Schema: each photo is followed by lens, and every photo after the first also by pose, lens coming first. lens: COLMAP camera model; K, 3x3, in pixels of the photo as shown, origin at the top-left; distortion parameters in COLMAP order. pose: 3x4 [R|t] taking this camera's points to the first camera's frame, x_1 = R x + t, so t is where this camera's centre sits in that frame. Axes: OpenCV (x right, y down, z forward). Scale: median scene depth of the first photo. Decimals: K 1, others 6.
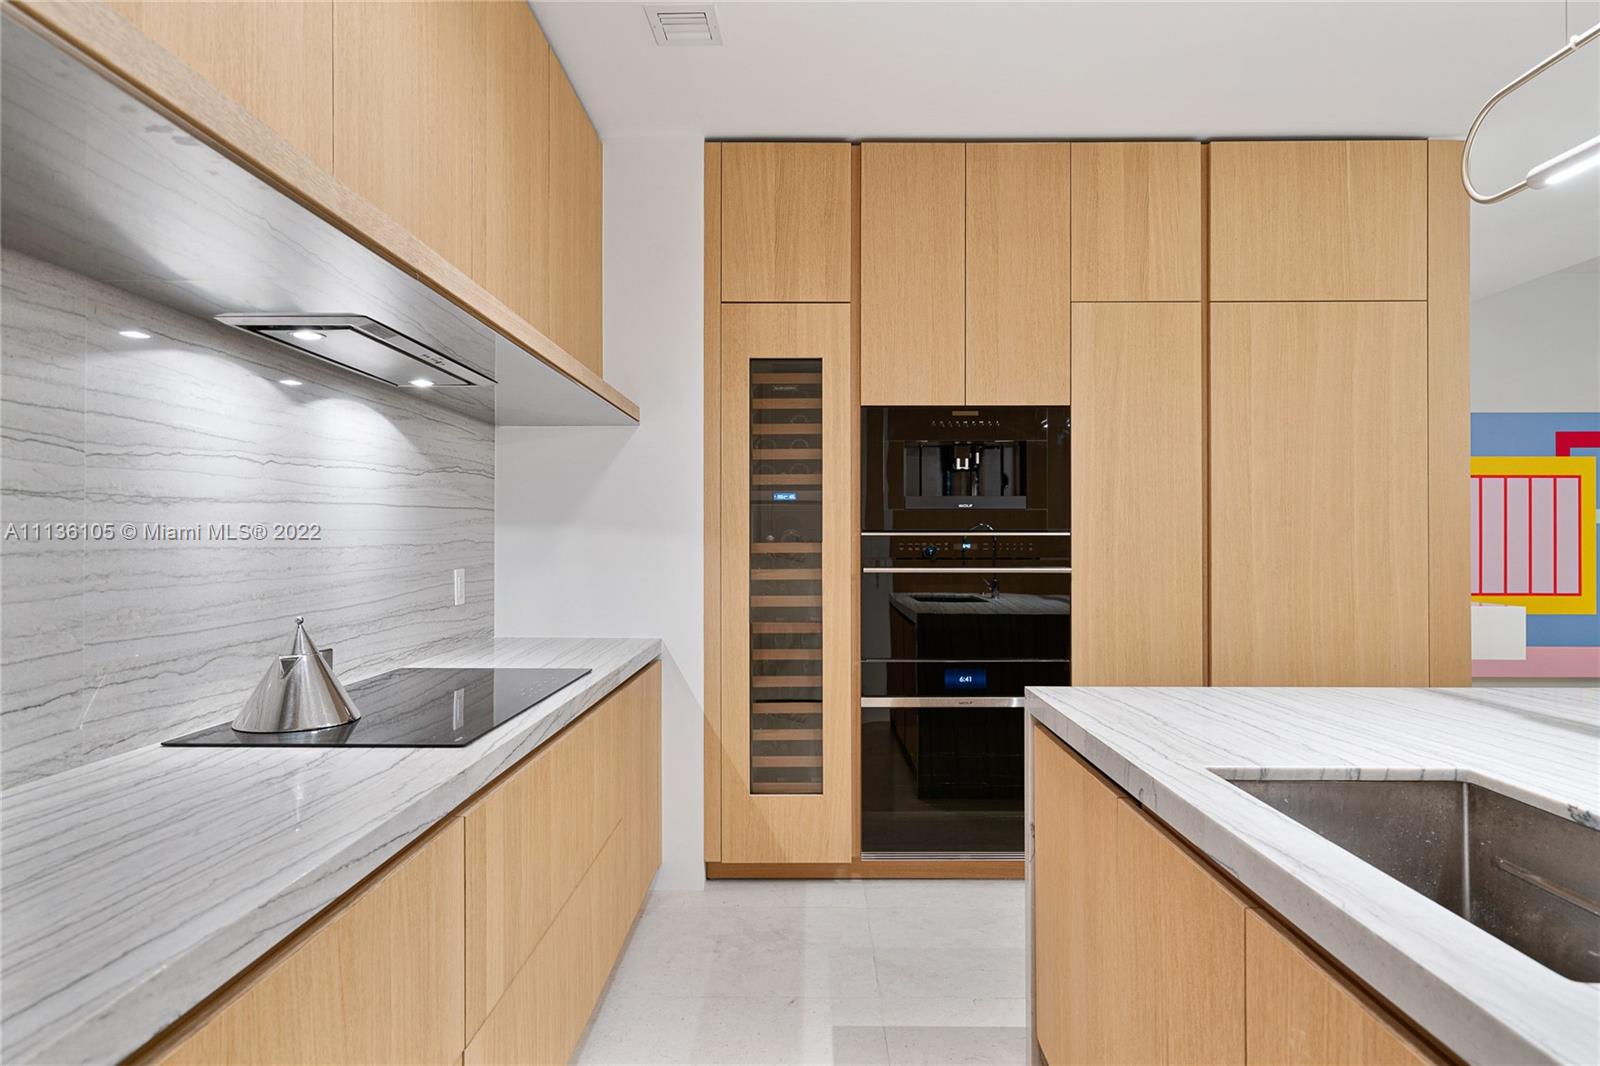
lens RADIAL K [[911.6, 0, 809.0], [0, 911.6, 531.1], [0, 0, 1]] dist [0.007486, 0.006960]
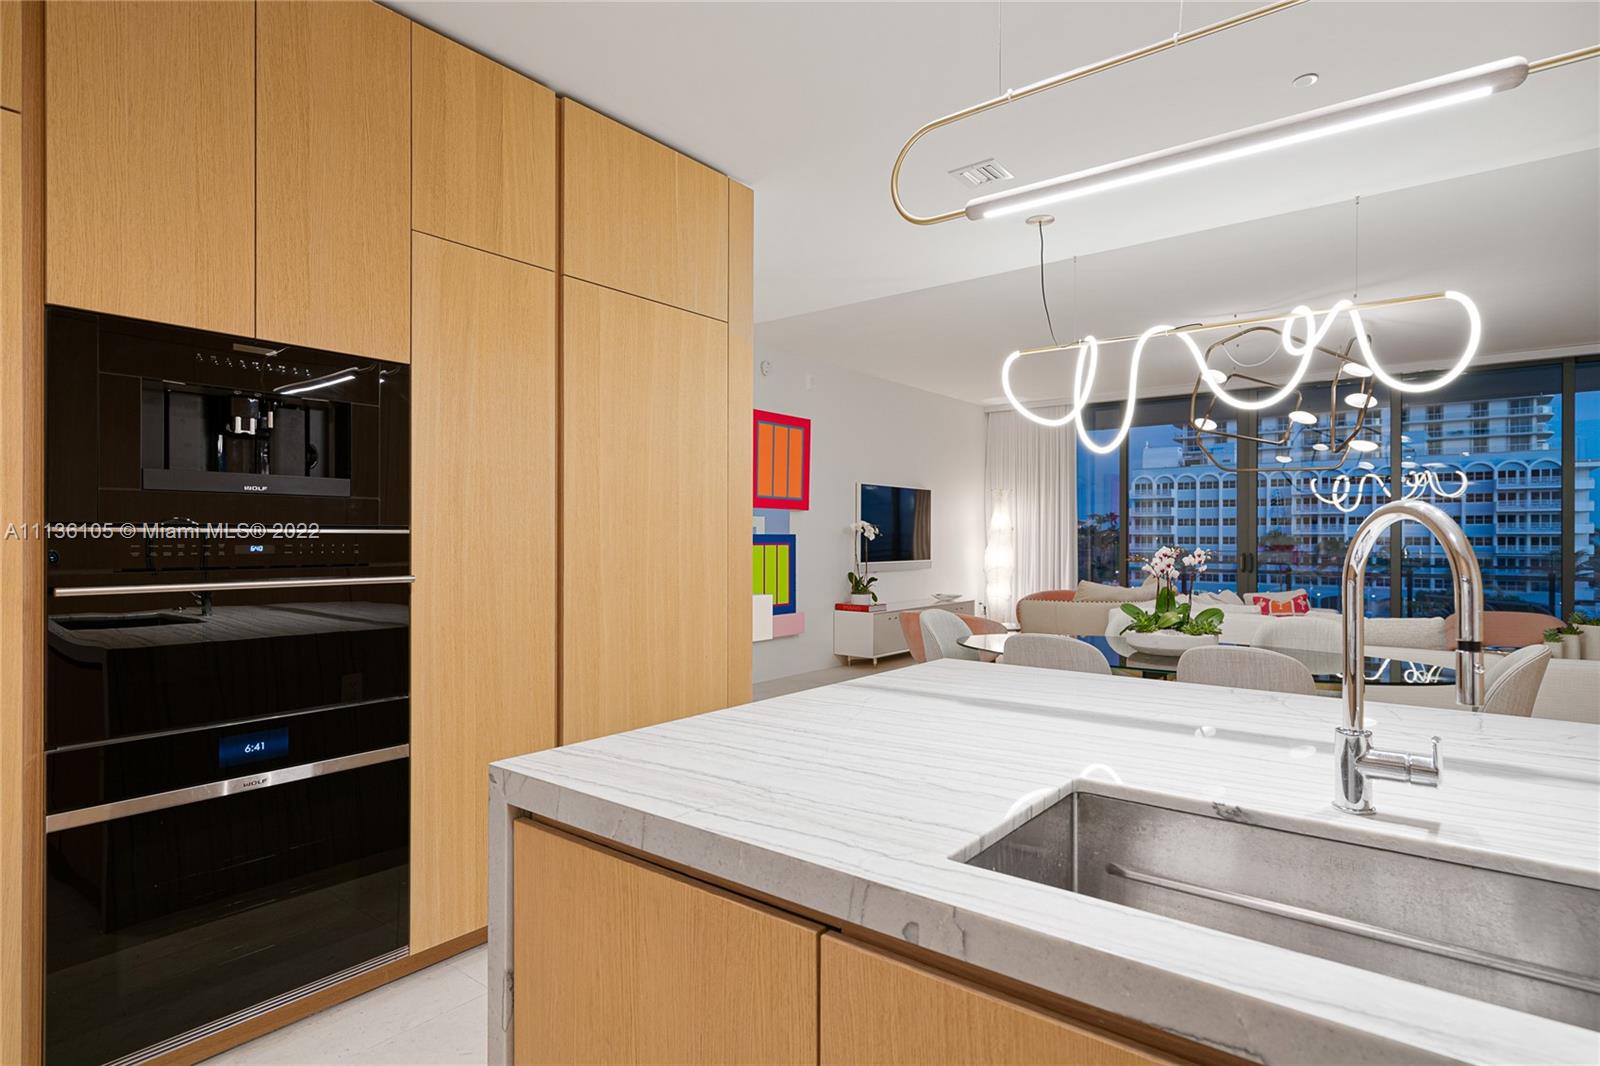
lens RADIAL K [[836.8, 0, 806.6], [0, 836.8, 538.5], [0, 0, 1]] dist [0.002371, 0.003537]
pose [[0.612628, -0.000108, 0.790372, -0.066589], [-0.007629, 0.999953, 0.006050, 0.002261], [-0.790335, -0.009736, 0.612598, 0.303070]]
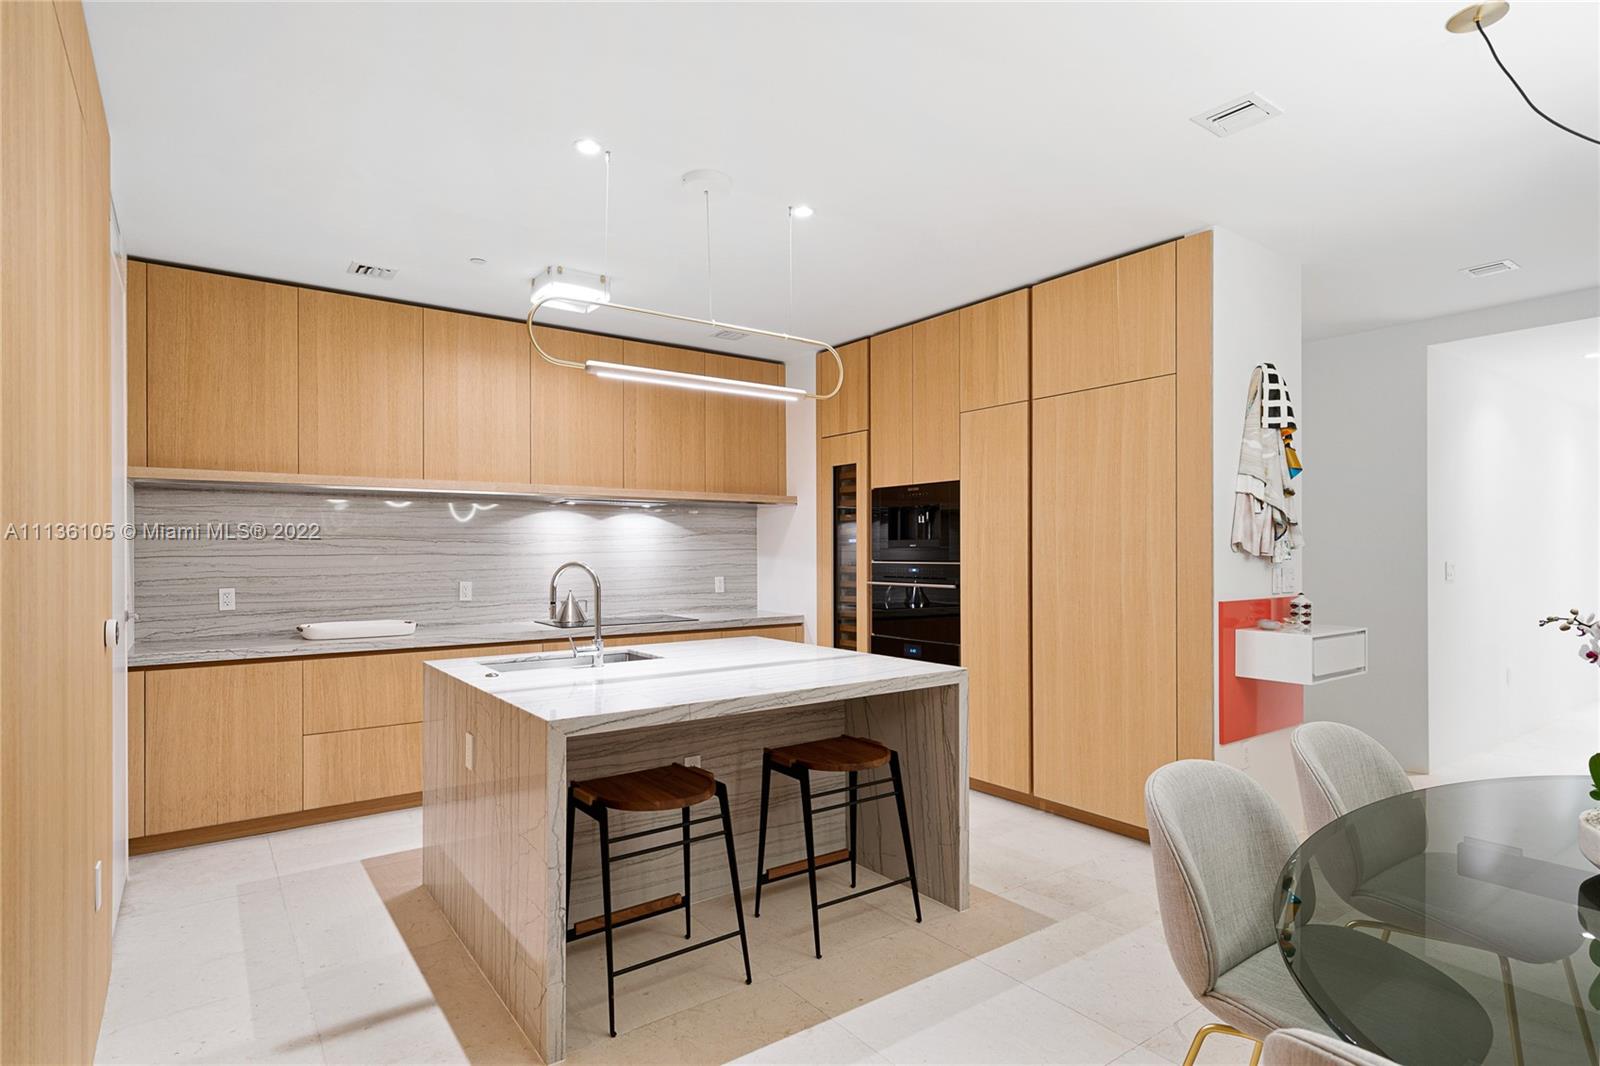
lens RADIAL K [[836.8, 0, 800.8], [0, 836.8, 550.4], [0, 0, 1]] dist [0.002371, 0.003537]
pose [[0.590767, -0.001754, -0.806840, 1.270525], [0.009890, 0.999938, 0.005068, -0.028503], [0.806781, -0.010974, 0.590748, -0.054617]]
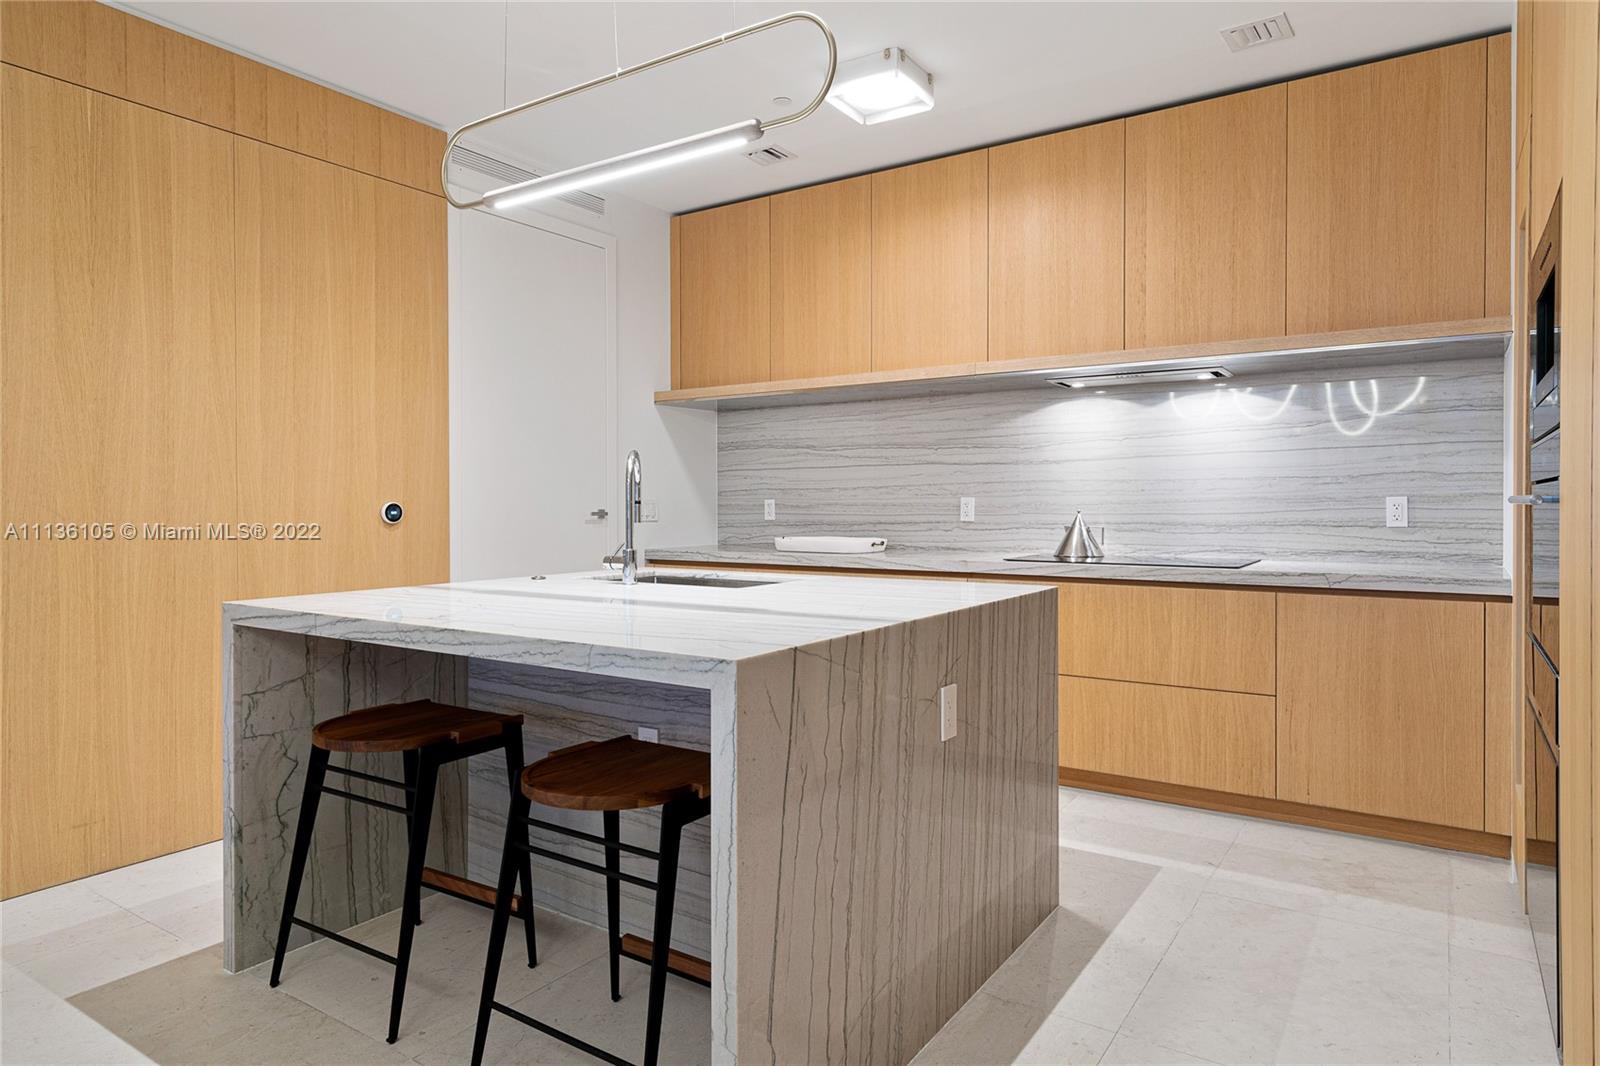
lens RADIAL K [[950.3, 0, 806.7], [0, 950.3, 511.7], [0, 0, 1]] dist [0.000558, 0.002379]
pose [[-0.550678, 0.010551, -0.834651, 0.961498], [0.010236, 0.999930, 0.005887, 0.041929], [0.834655, -0.005302, -0.550748, 0.940347]]
